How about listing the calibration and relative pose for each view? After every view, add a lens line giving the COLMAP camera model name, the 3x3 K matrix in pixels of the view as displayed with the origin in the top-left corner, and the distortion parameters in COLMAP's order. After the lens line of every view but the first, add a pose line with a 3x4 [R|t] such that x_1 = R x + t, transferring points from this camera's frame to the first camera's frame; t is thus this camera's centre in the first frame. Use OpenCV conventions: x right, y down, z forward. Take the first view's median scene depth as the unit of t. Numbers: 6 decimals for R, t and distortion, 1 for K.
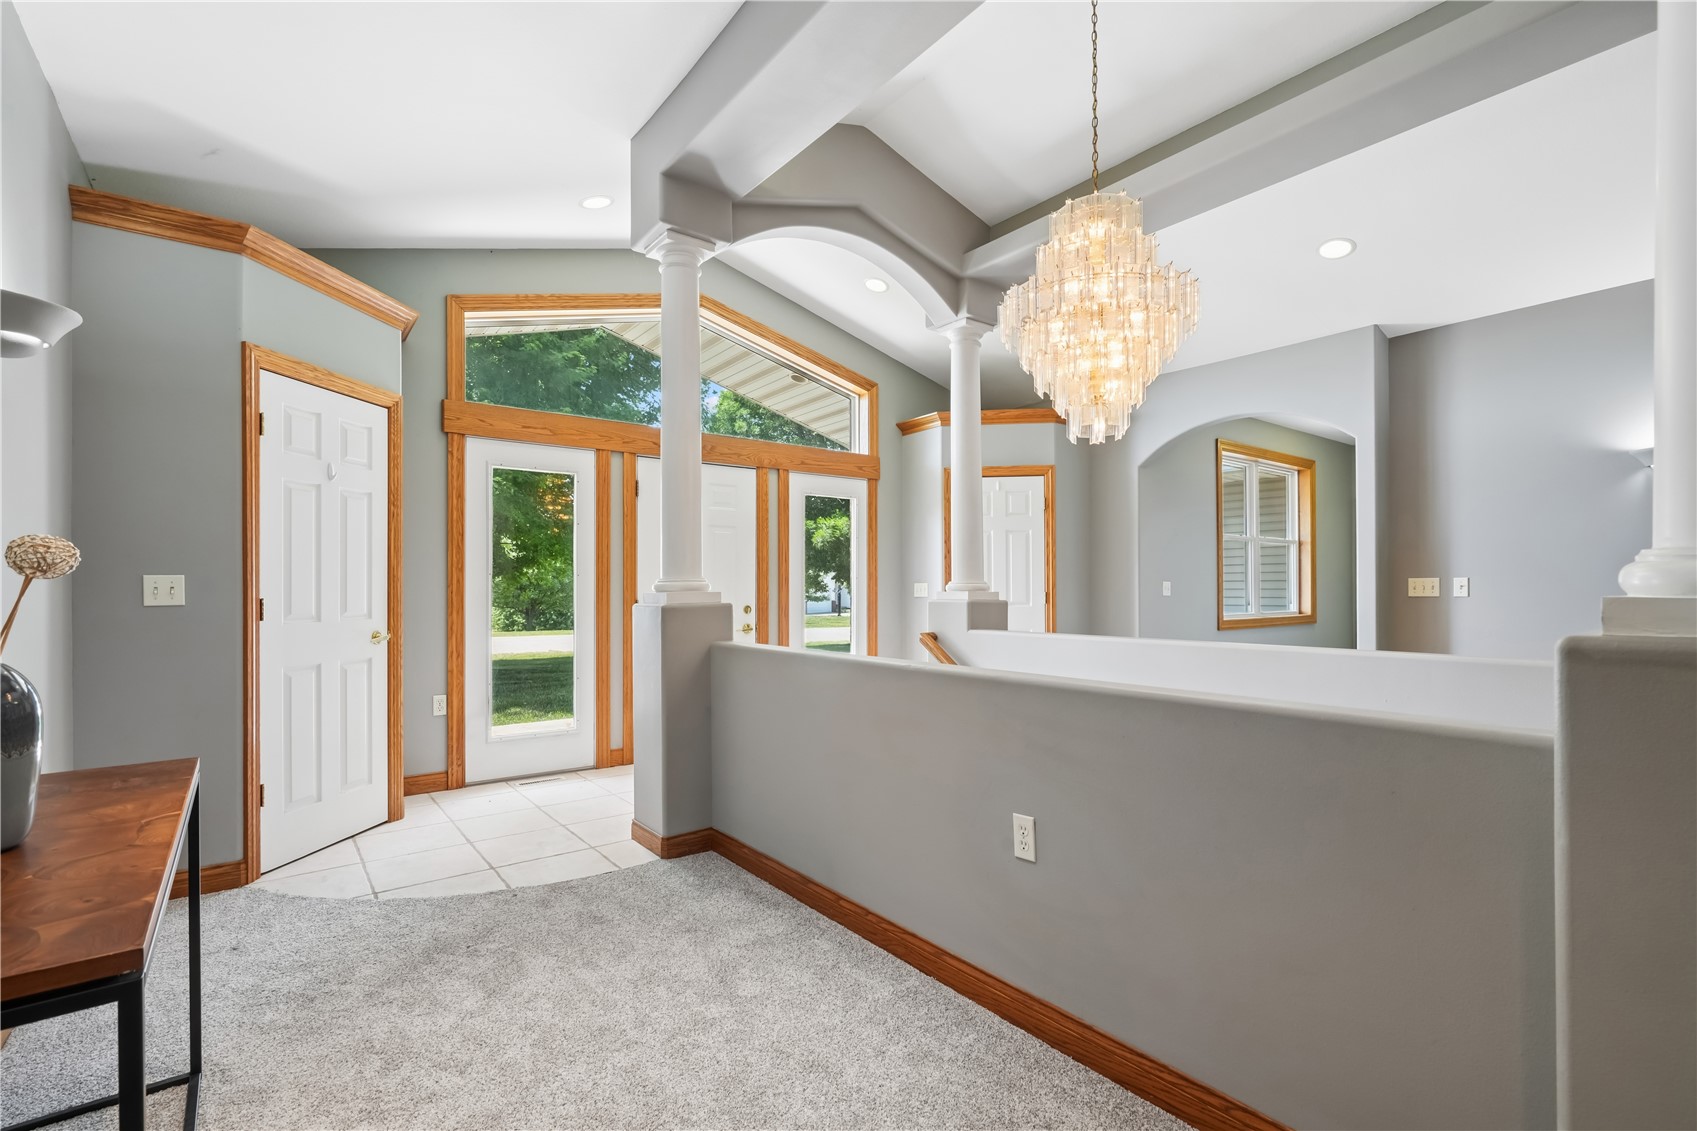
lens RADIAL K [[771.5, 0, 862.7], [0, 771.5, 573.8], [0, 0, 1]] dist [-0.005067, 0.000396]
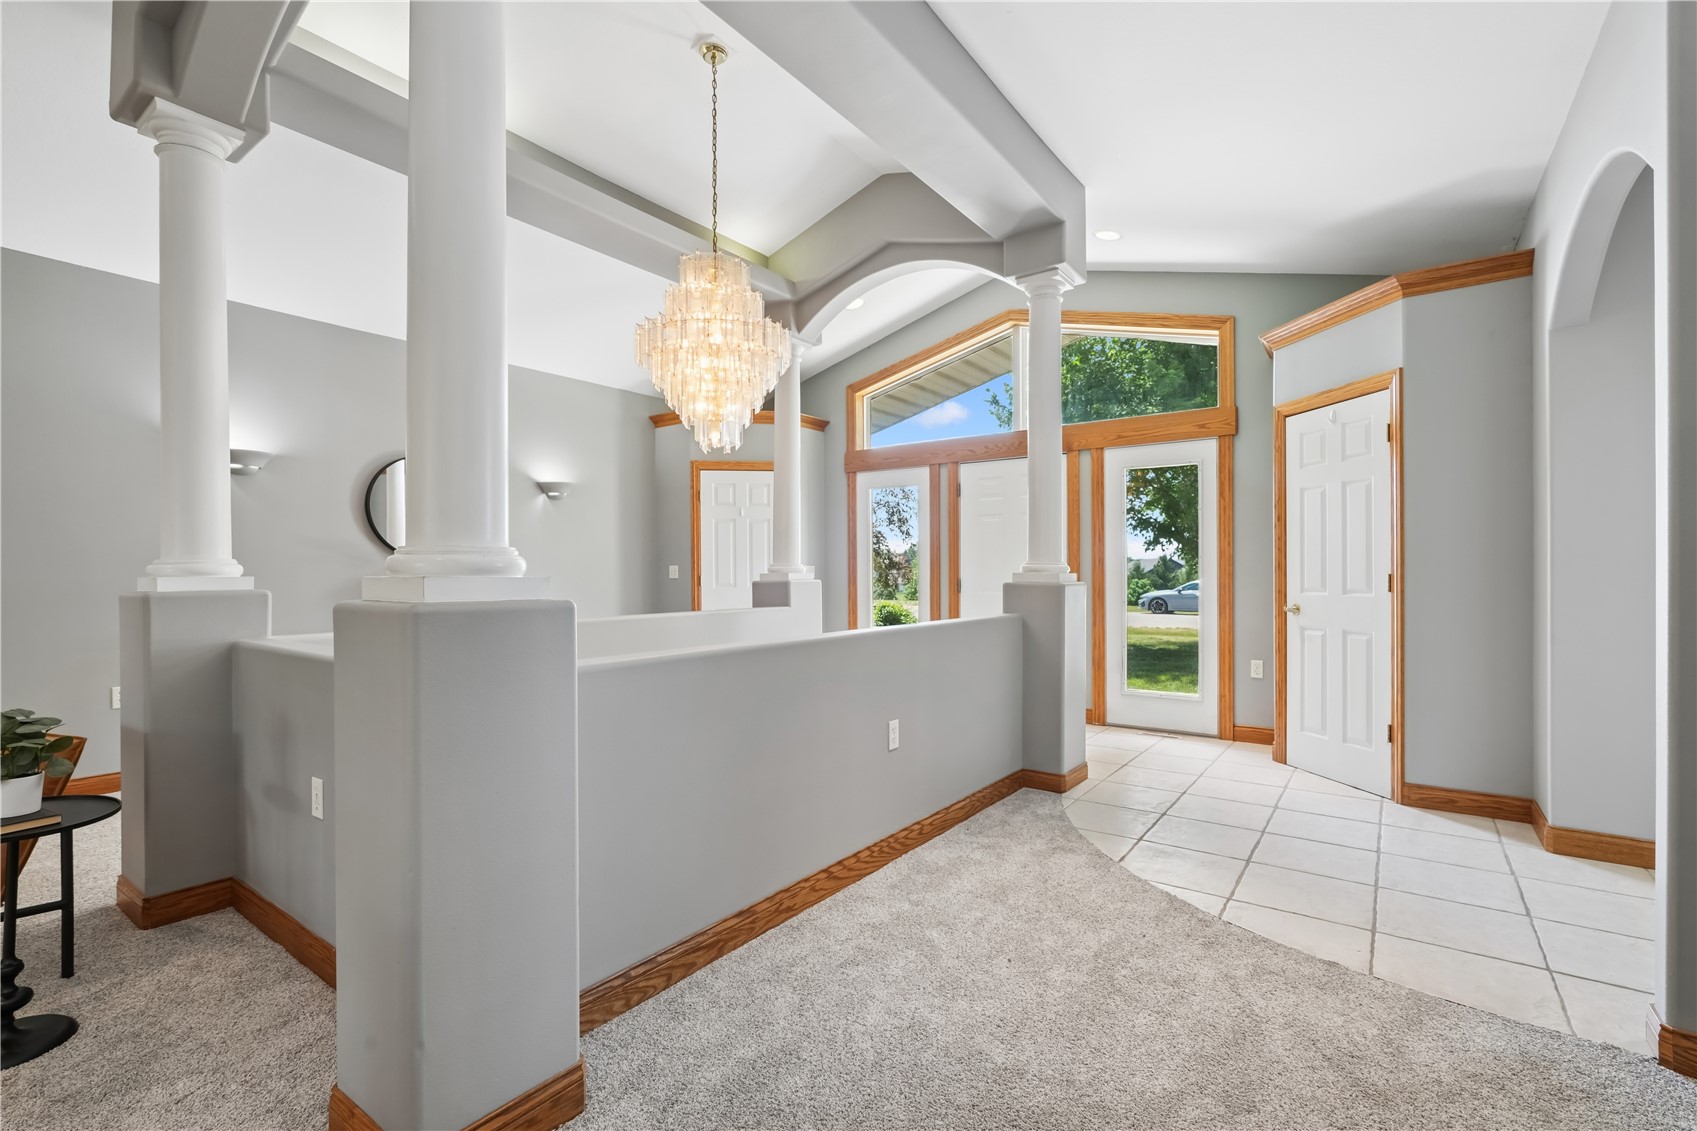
lens RADIAL K [[771.5, 0, 851.8], [0, 771.5, 569.3], [0, 0, 1]] dist [-0.005067, 0.000396]
pose [[0.272196, -0.000177, -0.962242, 0.862076], [0.024804, 0.999669, 0.006833, 0.005901], [0.961922, -0.025728, 0.272110, 0.482155]]
